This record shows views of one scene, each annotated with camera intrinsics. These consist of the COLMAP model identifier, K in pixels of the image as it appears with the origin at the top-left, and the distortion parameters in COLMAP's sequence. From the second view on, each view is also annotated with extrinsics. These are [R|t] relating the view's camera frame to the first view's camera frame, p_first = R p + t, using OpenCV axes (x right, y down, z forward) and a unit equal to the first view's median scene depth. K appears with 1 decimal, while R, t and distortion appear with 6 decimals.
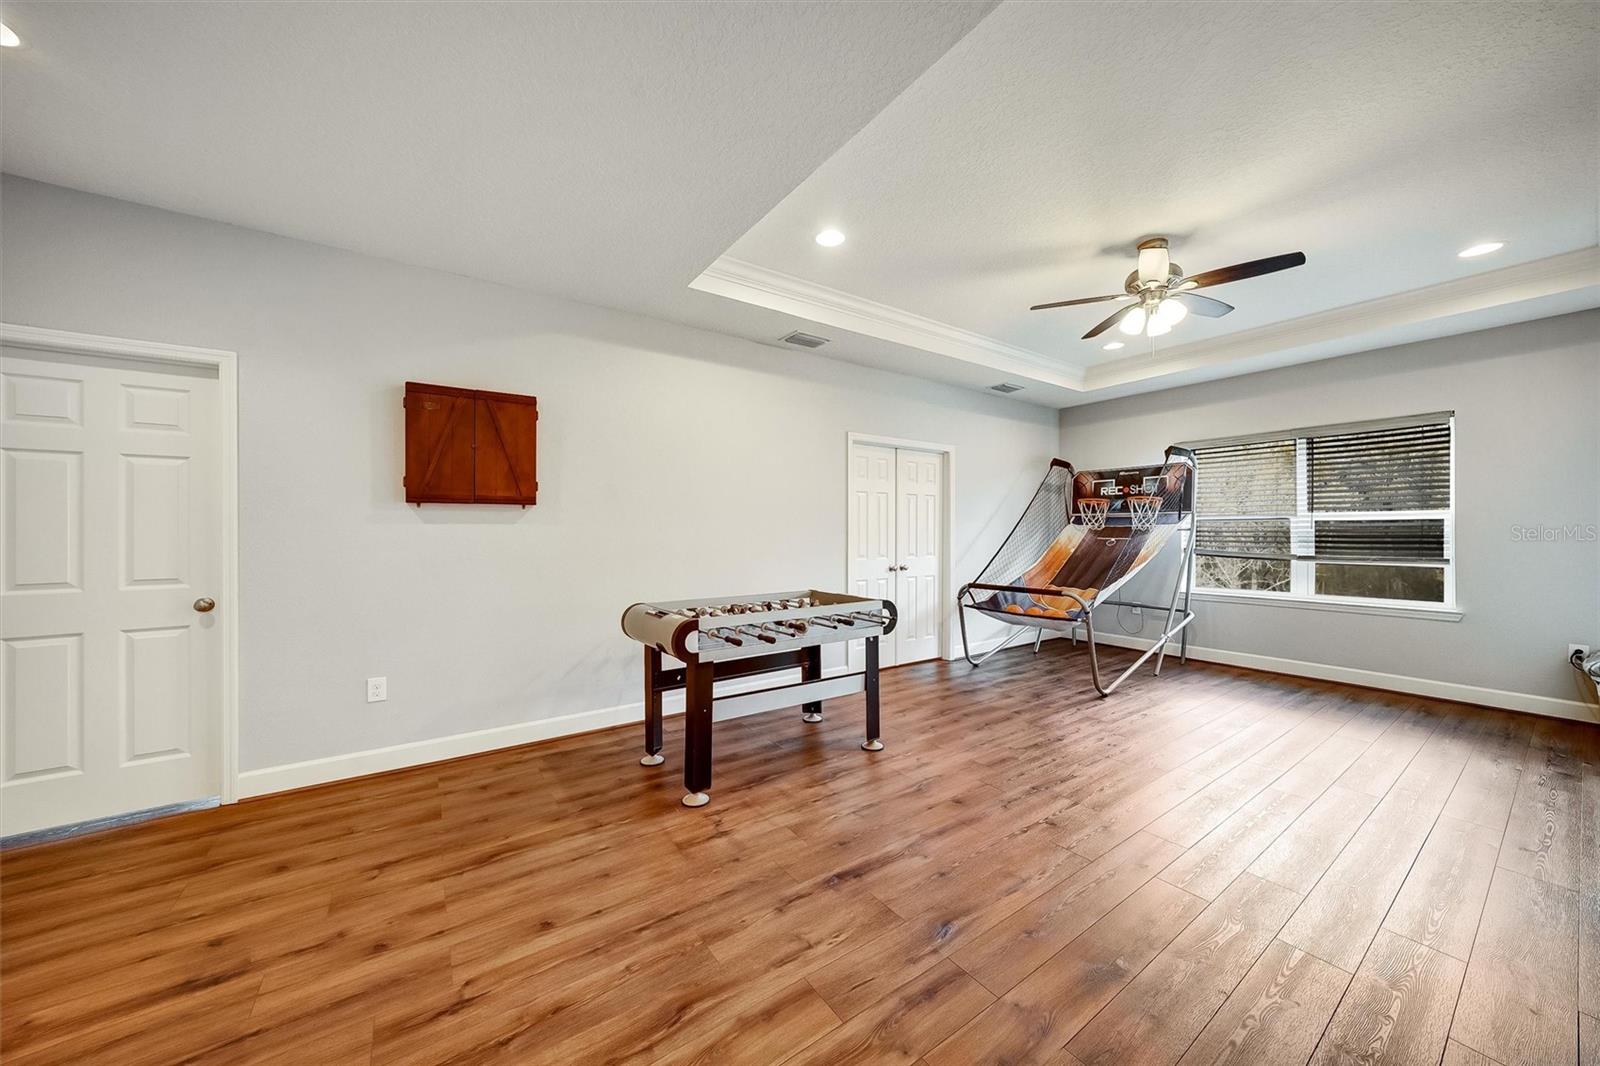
lens RADIAL K [[552.7, 0, 795.6], [0, 552.7, 528.1], [0, 0, 1]] dist [-0.000972, -0.000079]
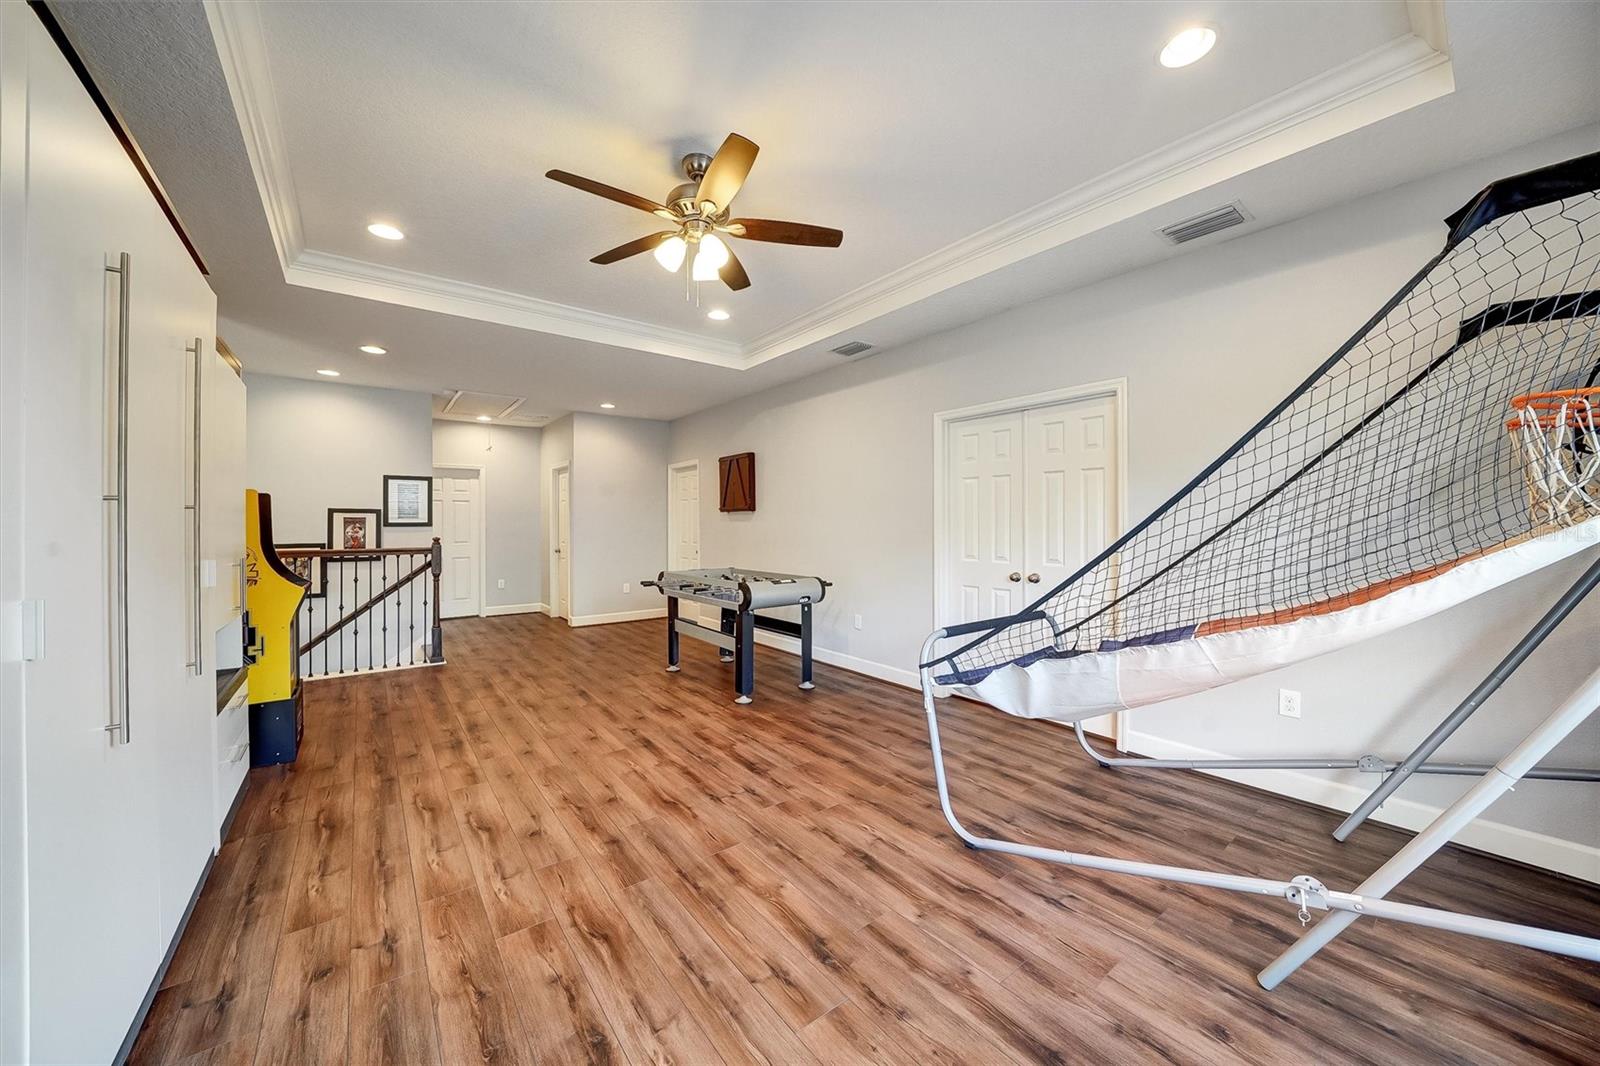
lens RADIAL K [[576.6, 0, 801.1], [0, 576.6, 499.5], [0, 0, 1]] dist [-0.001539, -0.000143]
pose [[0.051007, -0.037343, -0.998000, 1.128921], [0.014897, 0.999218, -0.036627, -0.004890], [0.998587, -0.012999, 0.051523, 0.832634]]
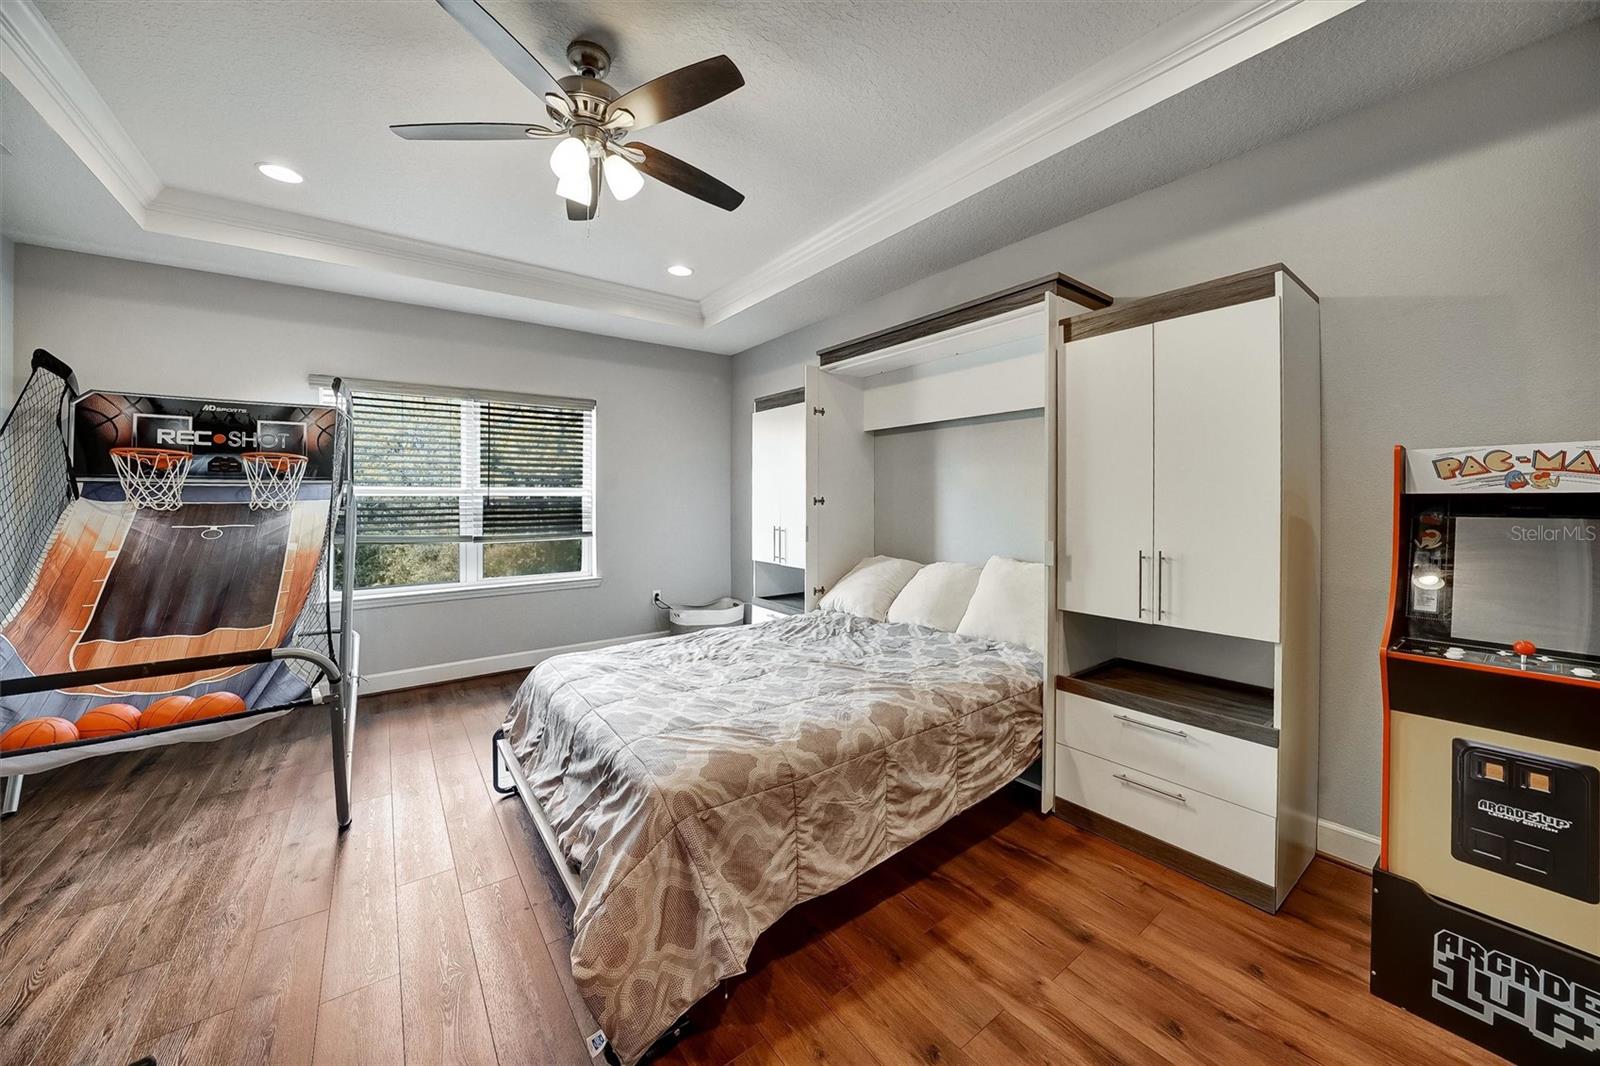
lens RADIAL K [[576.6, 0, 801.1], [0, 576.6, 499.5], [0, 0, 1]] dist [-0.001539, -0.000143]
pose [[-0.030881, -0.000297, 0.999523, -0.011979], [-0.000390, 1.000000, 0.000285, -0.009598], [-0.999523, -0.000381, -0.030881, 0.578698]]
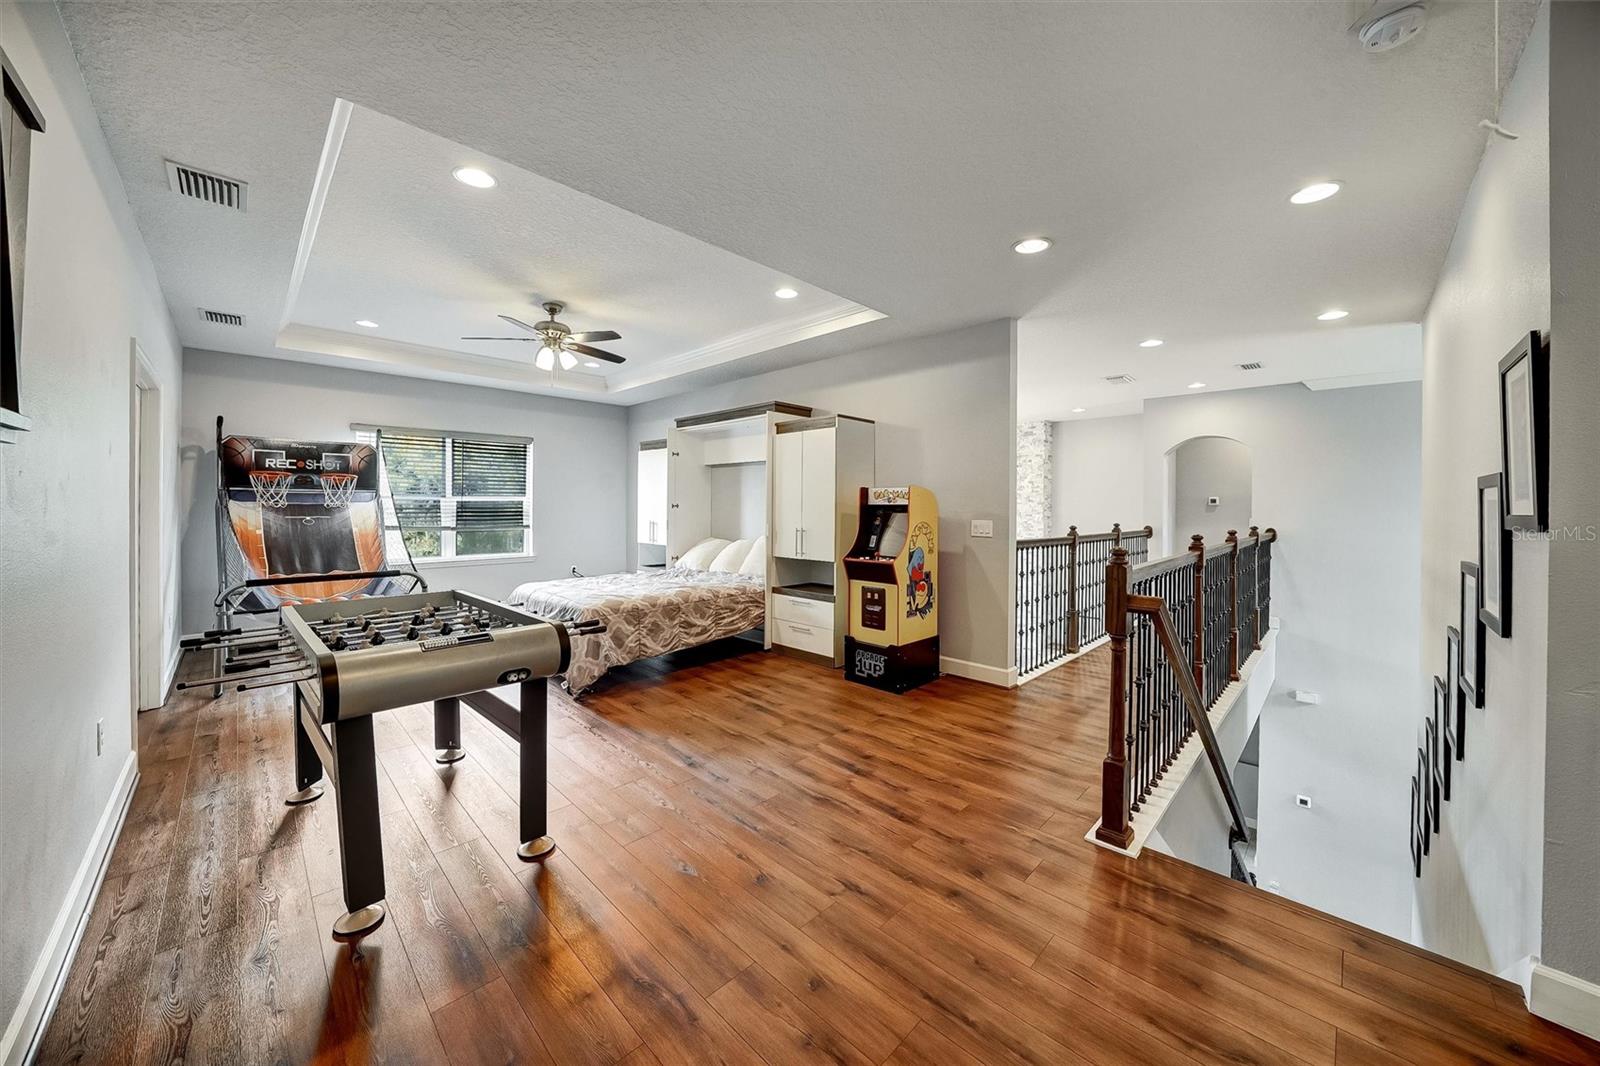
lens RADIAL K [[572.1, 0, 789.9], [0, 572.1, 511.0], [0, 0, 1]] dist [-0.001068, -0.000308]
pose [[-0.165049, -0.008983, 0.986244, -0.659807], [-0.009961, 0.999923, 0.007441, -0.007820], [-0.986235, -0.008596, -0.165126, 0.476704]]
